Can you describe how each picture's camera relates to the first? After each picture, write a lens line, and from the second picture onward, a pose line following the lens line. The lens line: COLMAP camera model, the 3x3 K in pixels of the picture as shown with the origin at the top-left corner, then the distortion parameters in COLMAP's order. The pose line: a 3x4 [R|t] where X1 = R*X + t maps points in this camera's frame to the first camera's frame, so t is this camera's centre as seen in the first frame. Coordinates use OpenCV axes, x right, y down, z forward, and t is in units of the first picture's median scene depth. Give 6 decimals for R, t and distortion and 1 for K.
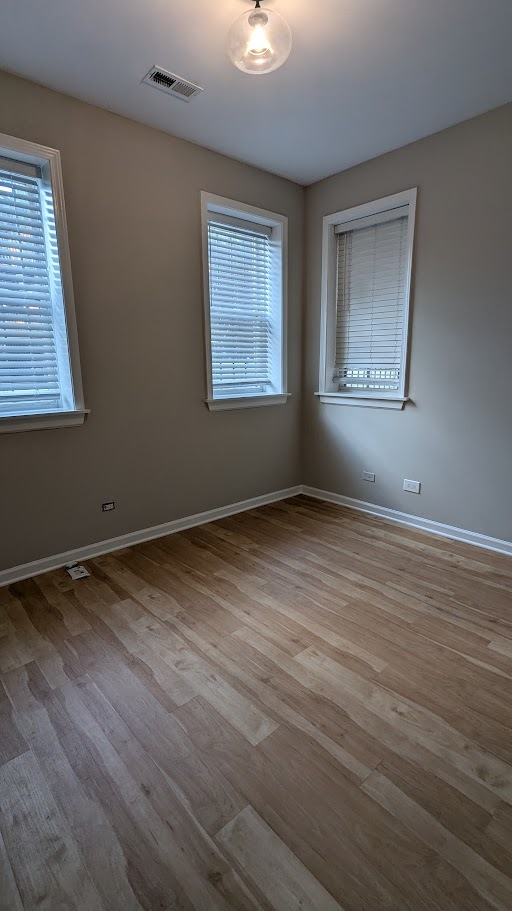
lens RADIAL K [[430.5, 0, 257.5], [0, 430.5, 455.1], [0, 0, 1]] dist [-0.000979, 0.000848]
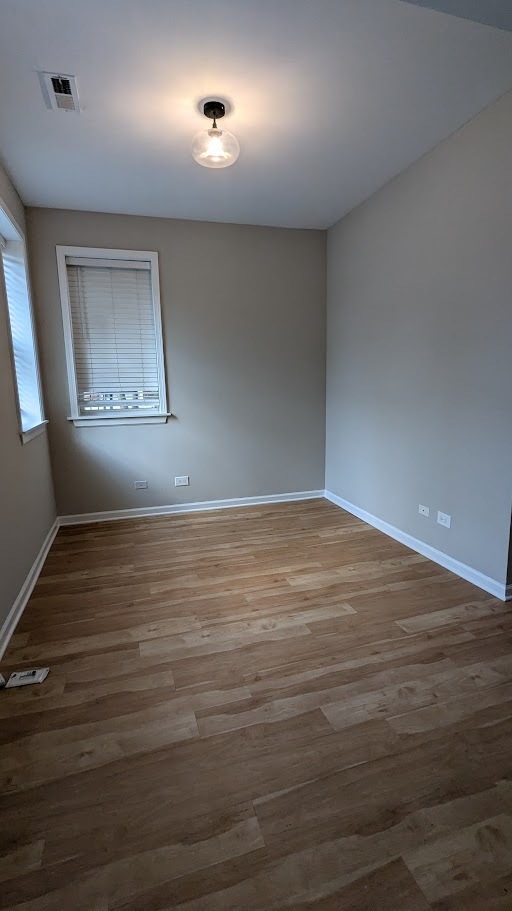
lens RADIAL K [[430.5, 0, 255.8], [0, 430.5, 456.7], [0, 0, 1]] dist [-0.000979, 0.000848]
pose [[0.415554, -0.159125, 0.895542, -0.859941], [0.212048, 0.974397, 0.074740, -0.059682], [-0.884506, 0.158839, 0.438656, 0.294989]]
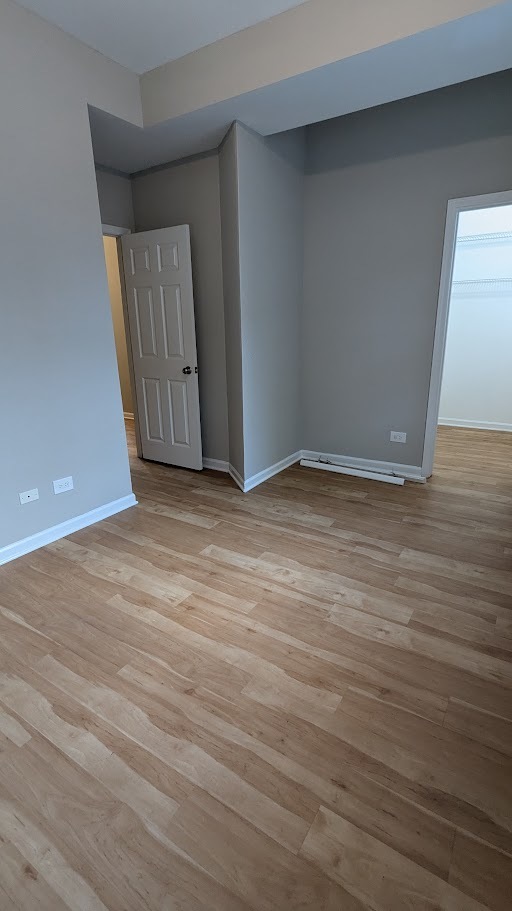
lens RADIAL K [[430.5, 0, 259.9], [0, 430.5, 453.0], [0, 0, 1]] dist [-0.000979, 0.000848]
pose [[-0.964295, 0.104413, -0.243379, 0.106330], [-0.027775, 0.874057, 0.485029, -0.281676], [0.263370, 0.474471, -0.839949, 1.309667]]
